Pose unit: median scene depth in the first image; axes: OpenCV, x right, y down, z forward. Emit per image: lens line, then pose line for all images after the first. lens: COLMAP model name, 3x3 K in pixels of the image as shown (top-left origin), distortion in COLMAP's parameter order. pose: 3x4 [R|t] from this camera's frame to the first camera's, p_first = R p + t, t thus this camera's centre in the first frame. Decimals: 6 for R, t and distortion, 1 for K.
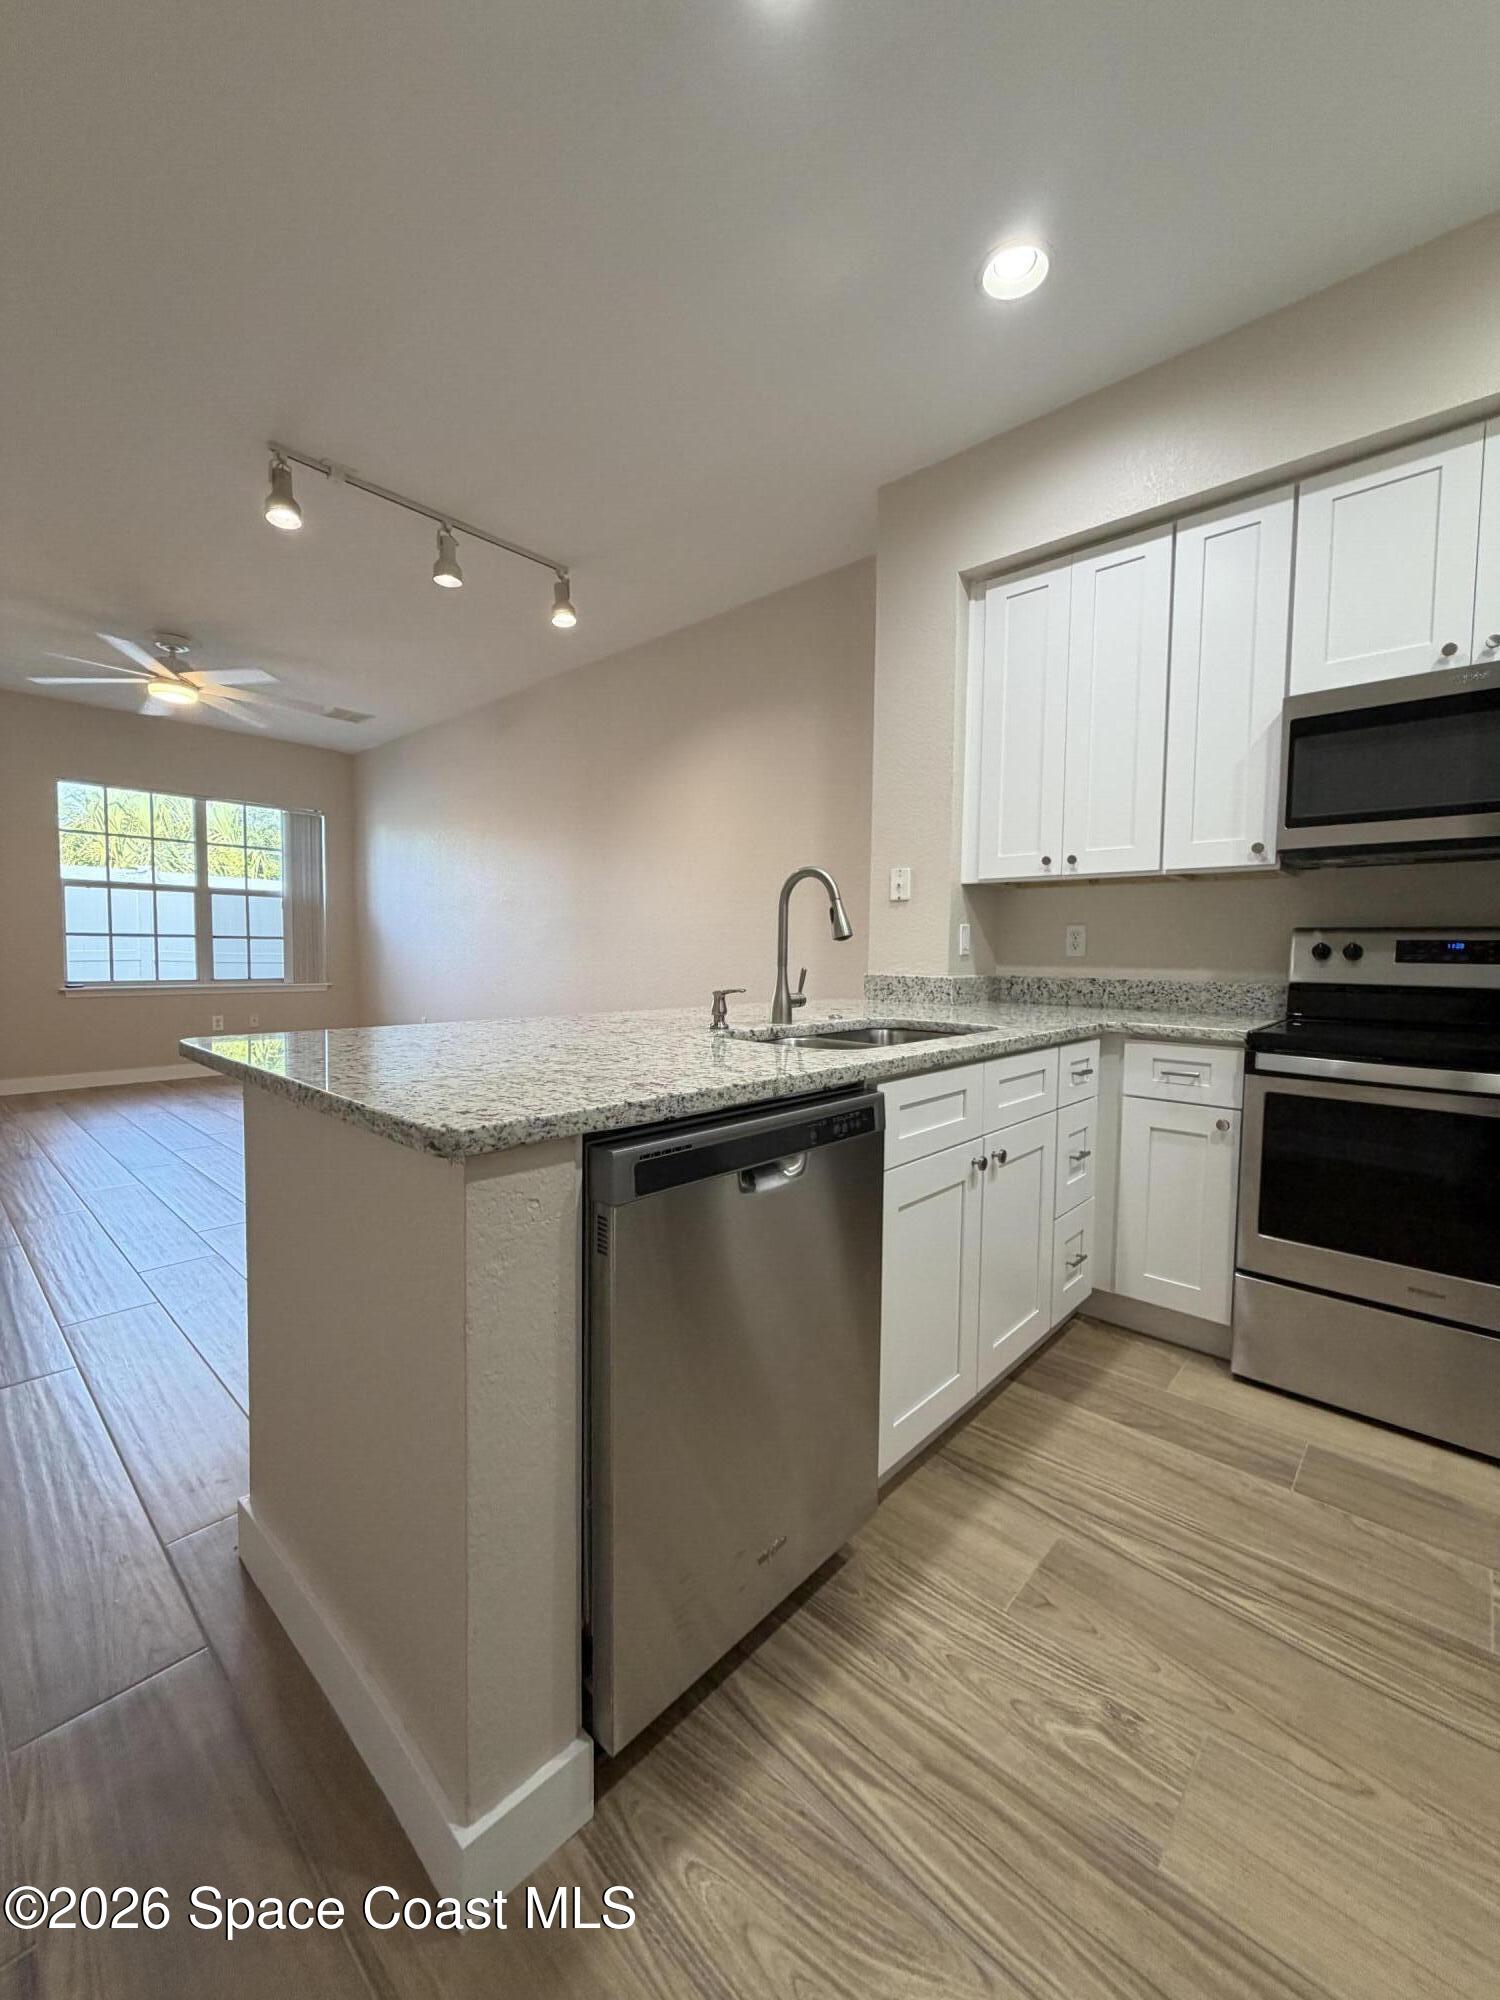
lens RADIAL K [[797.2, 0, 750.2], [0, 797.2, 995.1], [0, 0, 1]] dist [0.000582, 0.000352]
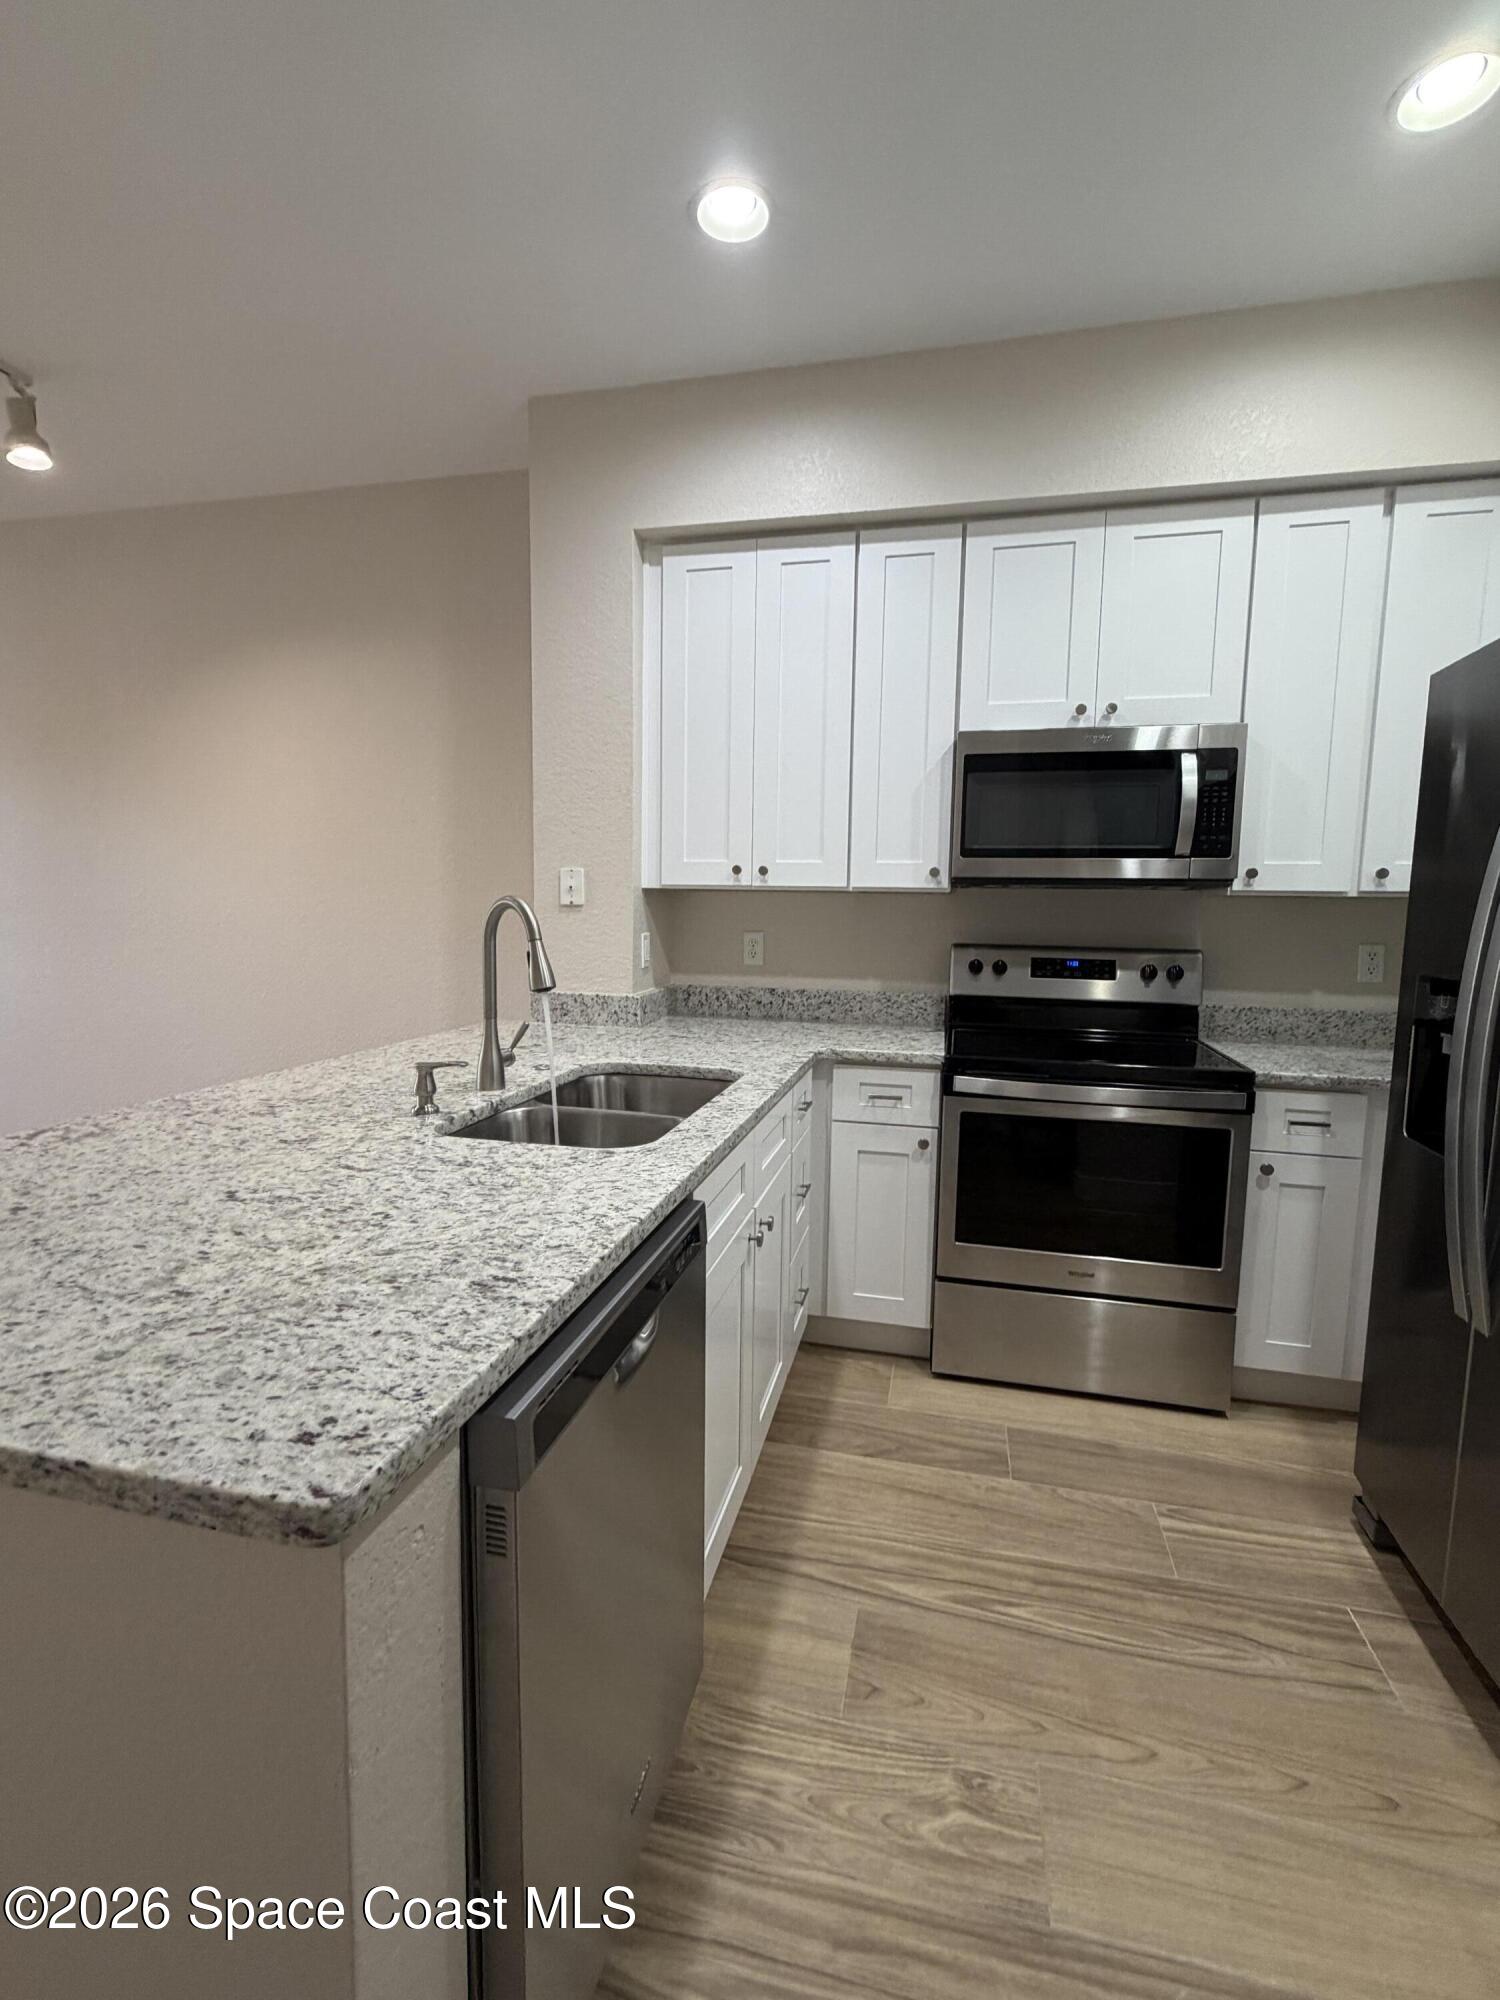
lens RADIAL K [[889.9, 0, 750.0], [0, 889.9, 1000.0], [0, 0, 1]] dist [0.000197, -0.000041]
pose [[0.873392, -0.049658, 0.484480, -0.170896], [0.023056, 0.997889, 0.060717, -0.106739], [-0.486472, -0.041860, 0.872693, 0.103018]]
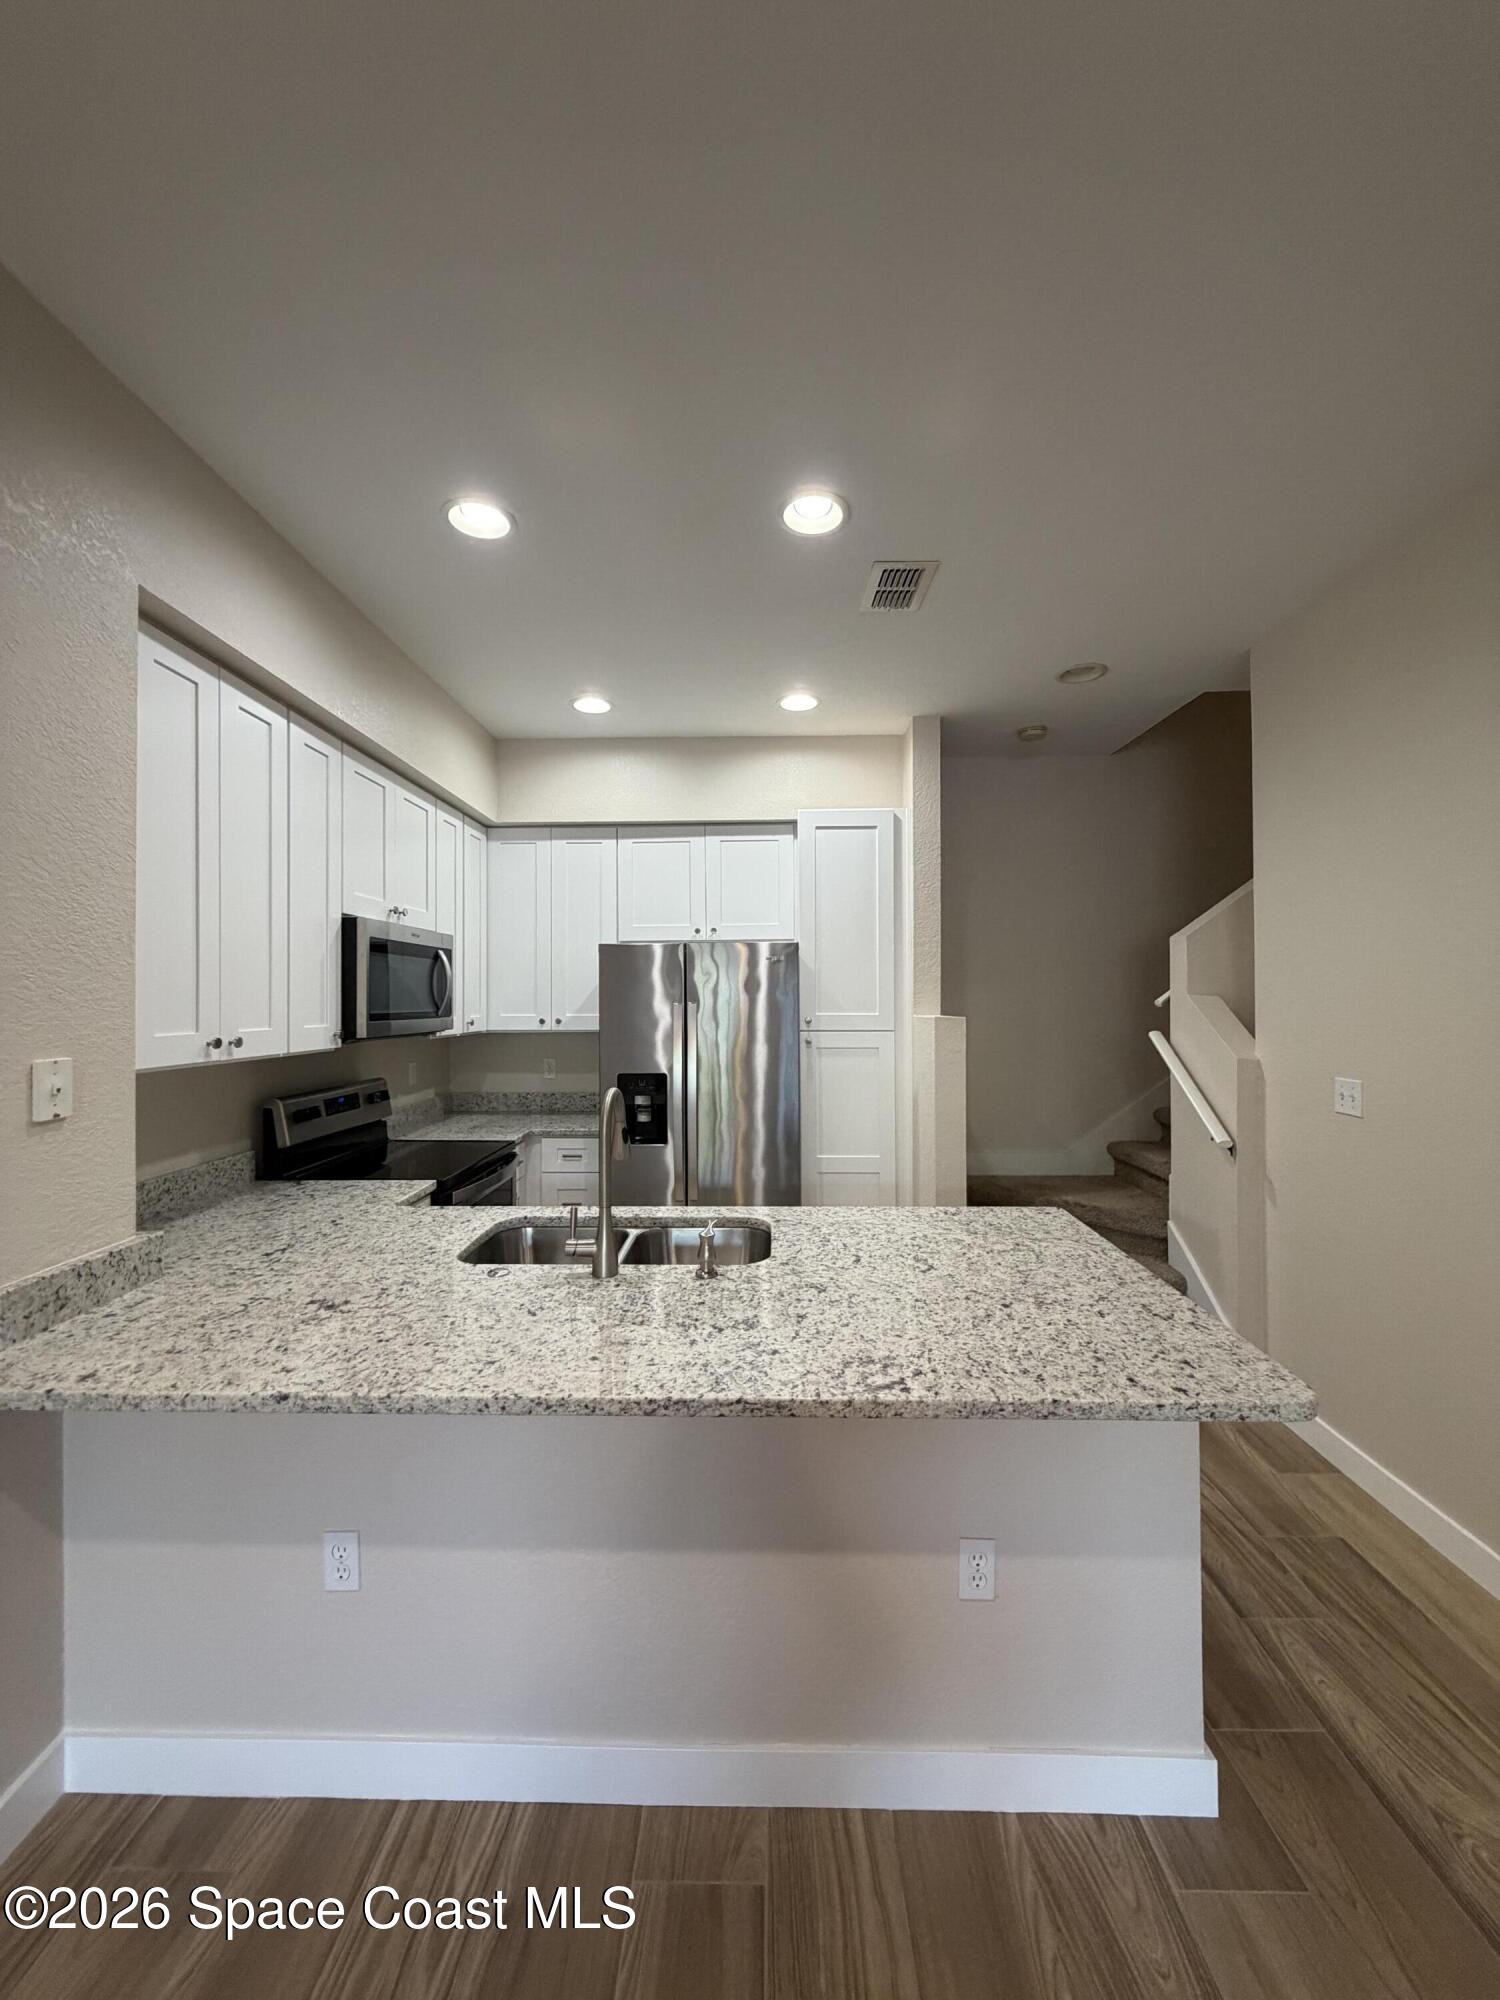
lens RADIAL K [[797.2, 0, 750.2], [0, 797.2, 995.1], [0, 0, 1]] dist [0.000582, 0.000352]
pose [[-0.657389, -0.005025, 0.753535, -0.735092], [0.039529, 0.998371, 0.041142, -0.303958], [-0.752514, 0.056833, -0.656120, 1.496347]]
